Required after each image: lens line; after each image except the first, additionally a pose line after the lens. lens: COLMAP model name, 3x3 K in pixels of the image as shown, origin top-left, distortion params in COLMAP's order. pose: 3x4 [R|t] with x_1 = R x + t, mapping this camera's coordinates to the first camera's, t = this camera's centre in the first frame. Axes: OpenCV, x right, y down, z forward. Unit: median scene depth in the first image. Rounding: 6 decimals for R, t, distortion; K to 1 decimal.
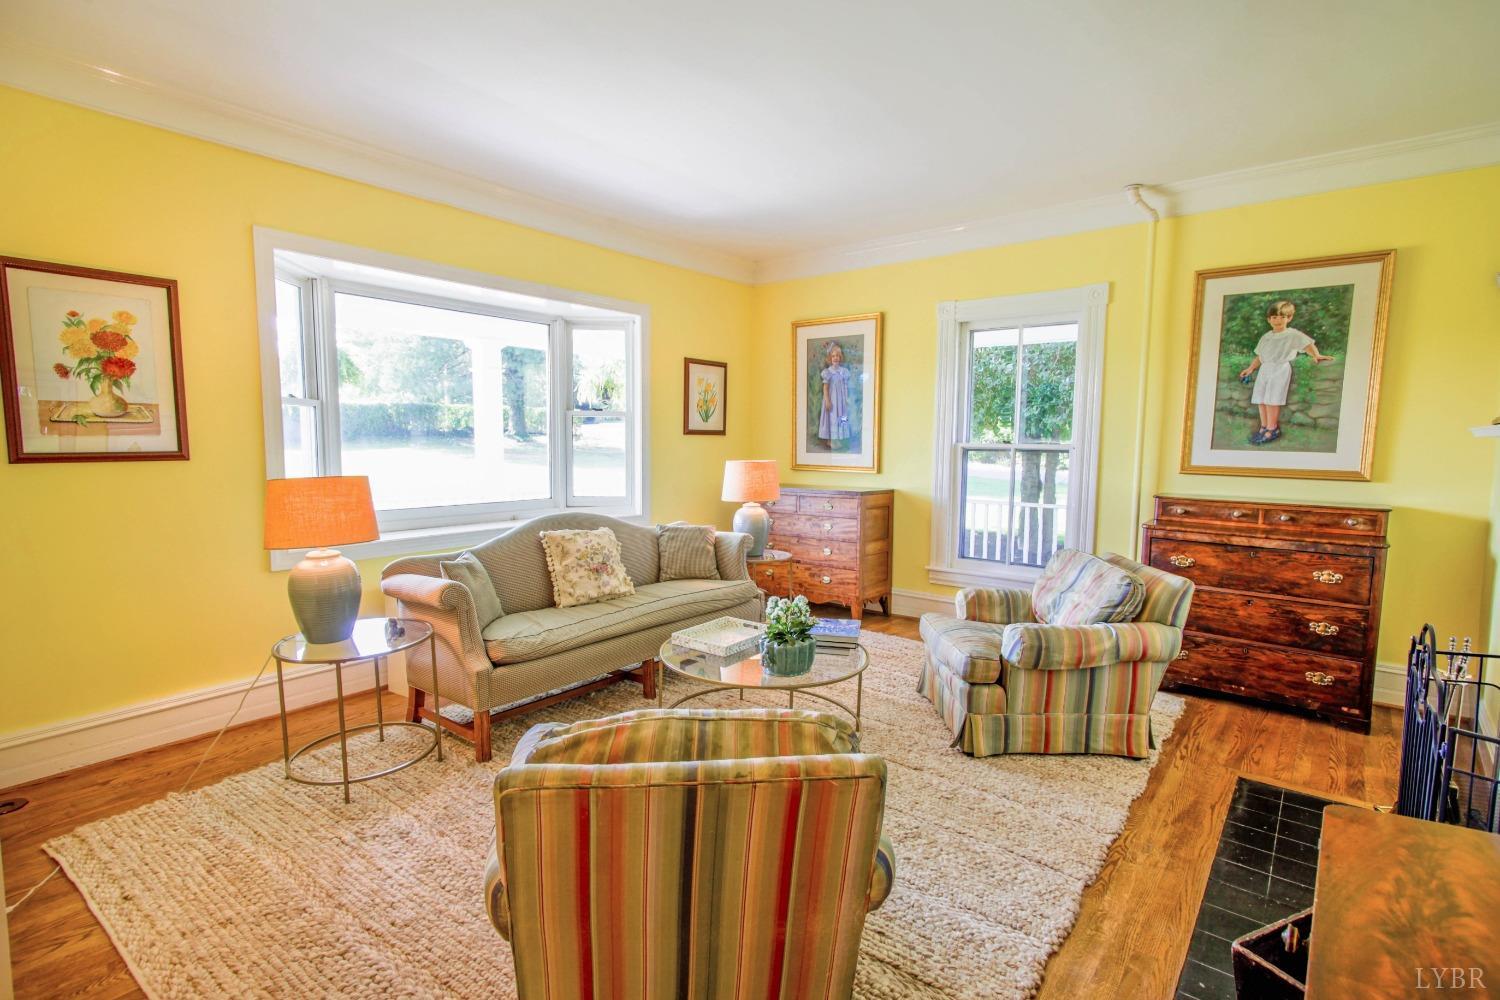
lens RADIAL K [[712.2, 0, 746.0], [0, 712.2, 503.1], [0, 0, 1]] dist [0.034076, -0.019115]
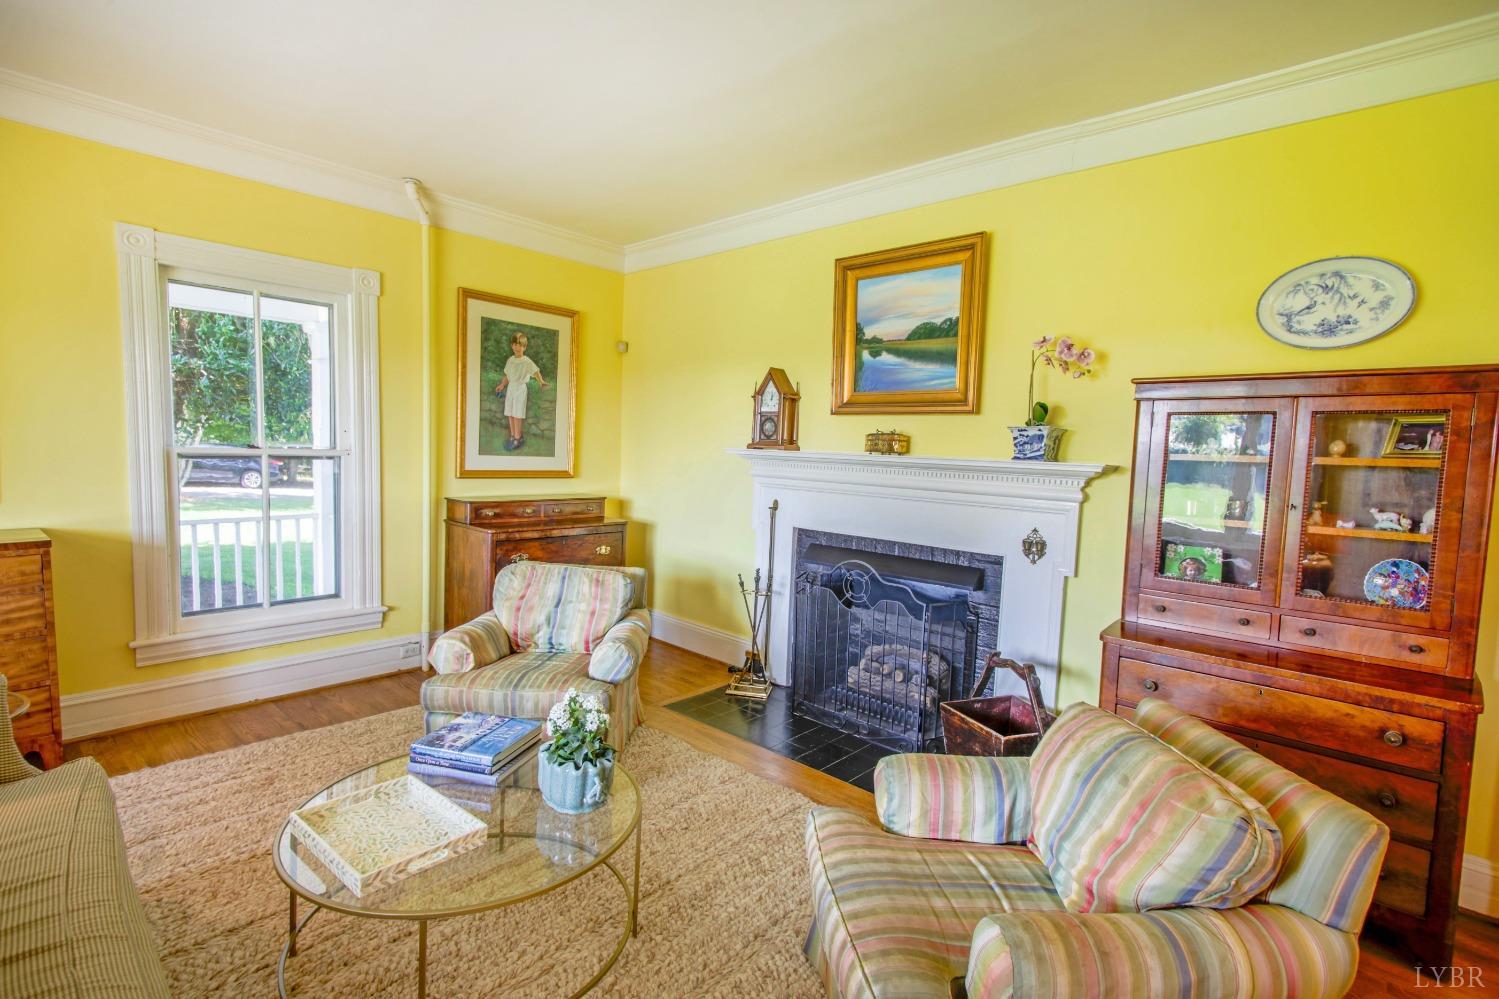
lens RADIAL K [[711.7, 0, 745.5], [0, 711.7, 502.6], [0, 0, 1]] dist [0.034076, -0.019115]
pose [[0.071409, -0.090479, 0.993335, -0.441634], [0.058306, 0.994553, 0.086399, -0.077054], [-0.995742, 0.051748, 0.076296, 0.542824]]
